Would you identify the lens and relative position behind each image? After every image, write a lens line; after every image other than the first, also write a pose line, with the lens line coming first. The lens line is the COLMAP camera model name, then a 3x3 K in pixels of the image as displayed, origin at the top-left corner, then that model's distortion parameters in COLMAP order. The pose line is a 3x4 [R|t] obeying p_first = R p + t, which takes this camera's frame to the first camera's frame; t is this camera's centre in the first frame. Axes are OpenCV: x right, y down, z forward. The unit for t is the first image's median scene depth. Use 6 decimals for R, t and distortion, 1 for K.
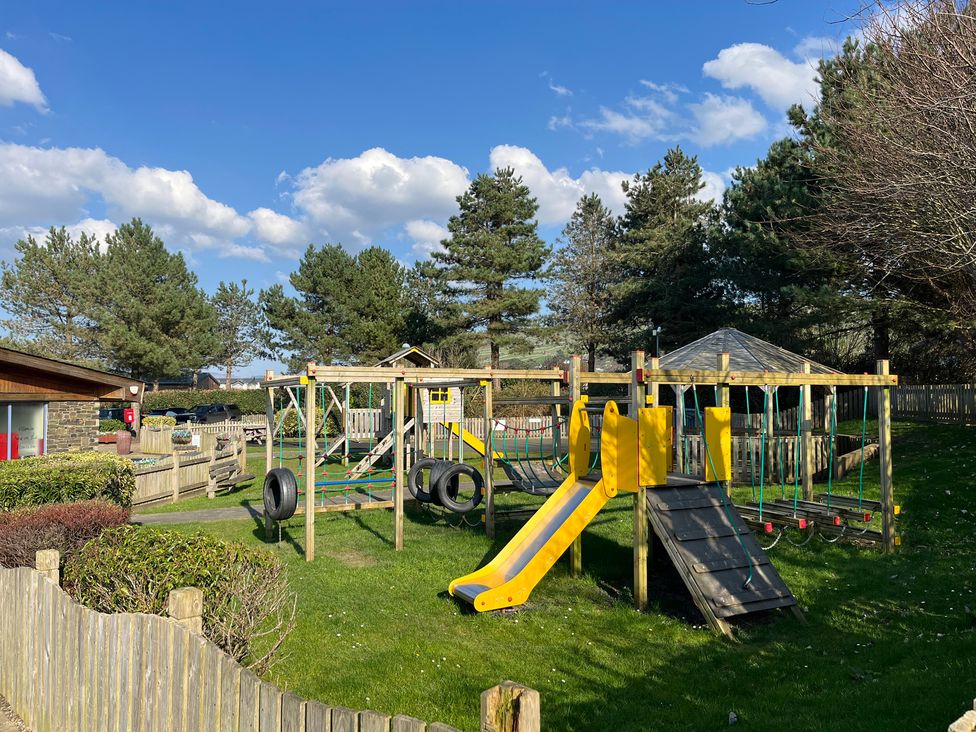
lens RADIAL K [[738.4, 0, 483.6], [0, 738.4, 373.1], [0, 0, 1]] dist [0.057393, -0.081761]
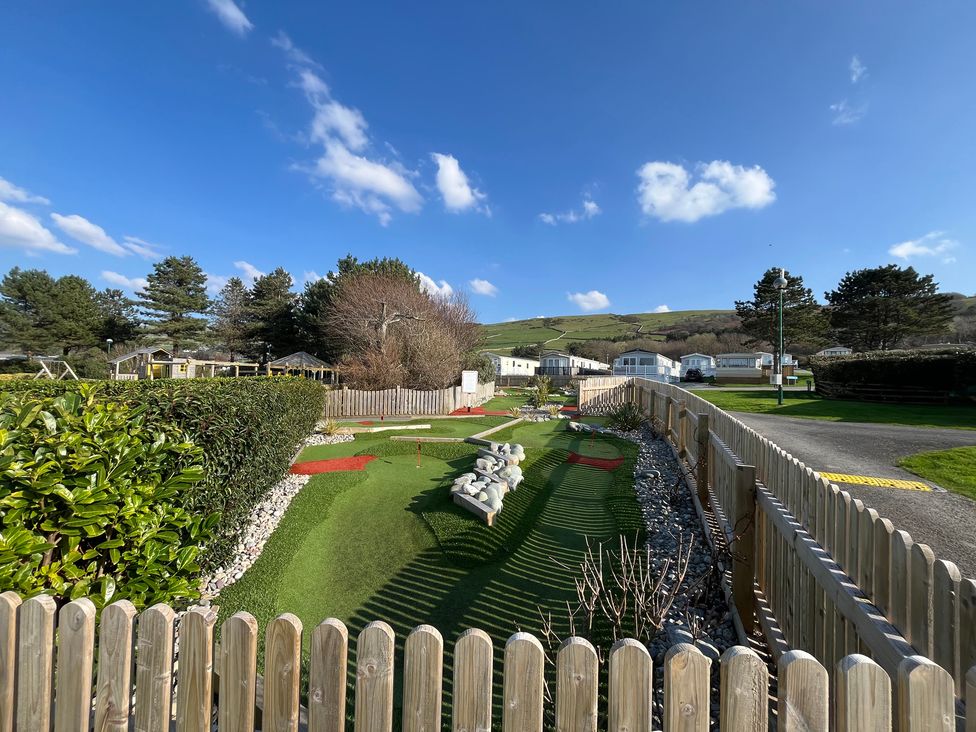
lens RADIAL K [[391.1, 0, 486.5], [0, 391.1, 368.3], [0, 0, 1]] dist [-0.009769, 0.001122]
pose [[0.713830, 0.043781, 0.698949, -0.285291], [-0.049358, 0.998707, -0.012149, -0.010265], [-0.698578, -0.025826, 0.715068, -0.776649]]
